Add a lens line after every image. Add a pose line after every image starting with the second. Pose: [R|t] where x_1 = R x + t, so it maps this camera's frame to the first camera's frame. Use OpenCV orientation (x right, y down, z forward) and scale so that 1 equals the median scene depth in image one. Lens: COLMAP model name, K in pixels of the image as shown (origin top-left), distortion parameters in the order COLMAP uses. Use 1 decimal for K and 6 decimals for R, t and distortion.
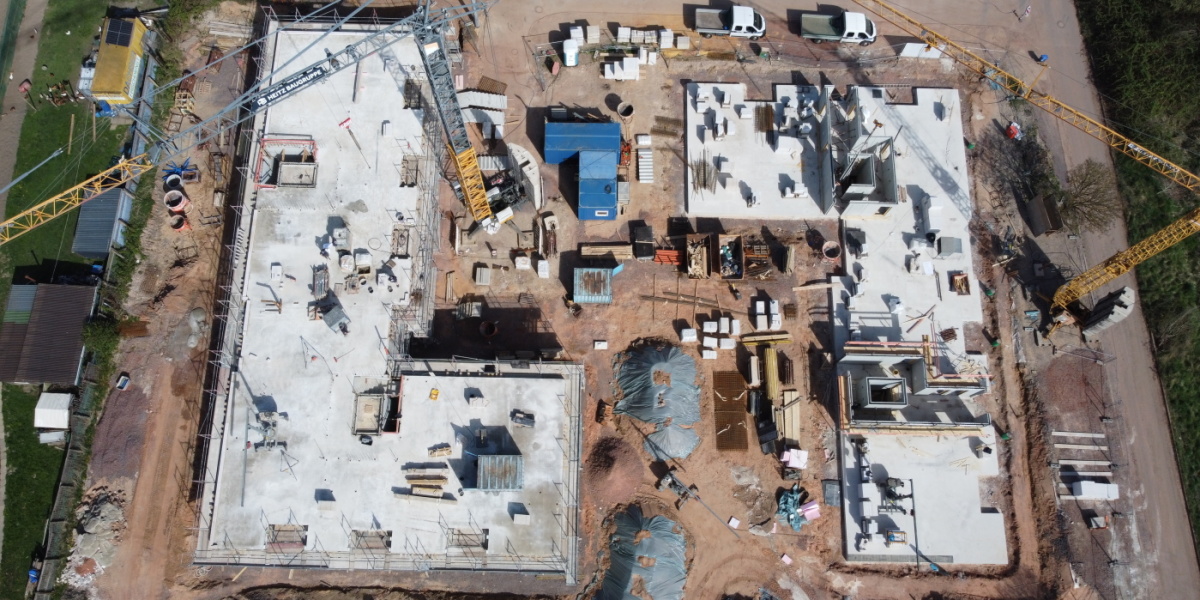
lens RADIAL K [[888.0, 0, 599.6], [0, 888.0, 271.2], [0, 0, 1]] dist [-0.010871, 0.002094]
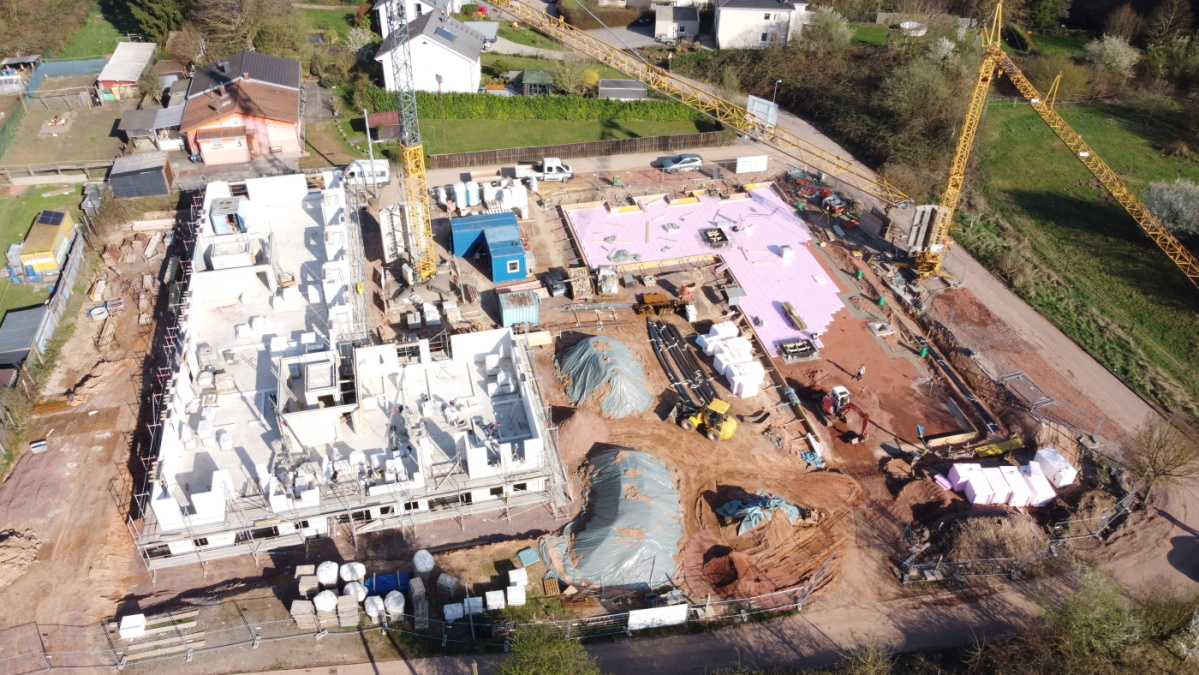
lens RADIAL K [[896.1, 0, 588.9], [0, 896.1, 329.5], [0, 0, 1]] dist [-0.002013, -0.008824]
pose [[0.967285, -0.157443, 0.198925, -0.146183], [0.242892, 0.801104, -0.547025, 0.657294], [-0.073235, 0.577446, 0.813138, 0.131112]]
